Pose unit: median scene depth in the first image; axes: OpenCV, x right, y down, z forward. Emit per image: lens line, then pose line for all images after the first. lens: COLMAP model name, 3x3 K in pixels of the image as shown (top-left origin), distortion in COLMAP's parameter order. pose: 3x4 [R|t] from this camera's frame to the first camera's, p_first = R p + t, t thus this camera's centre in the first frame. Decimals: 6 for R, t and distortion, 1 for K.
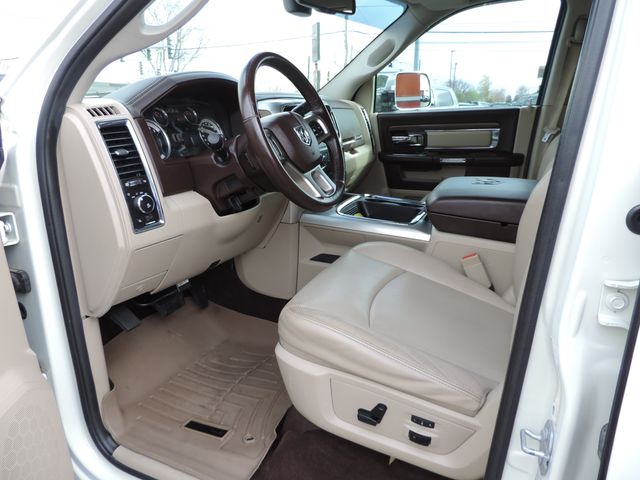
lens RADIAL K [[446.3, 0, 319.6], [0, 446.3, 230.9], [0, 0, 1]] dist [-0.045812, 0.031533]
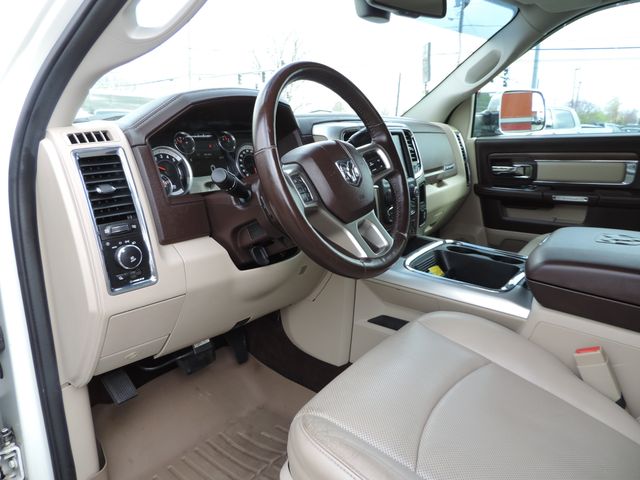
lens RADIAL K [[446.3, 0, 319.6], [0, 446.3, 230.9], [0, 0, 1]] dist [-0.045812, 0.031533]
pose [[0.973444, 0.061087, -0.220624, 0.071231], [-0.070160, 0.996973, -0.033515, -0.075633], [0.217909, 0.048104, 0.974783, 0.232696]]
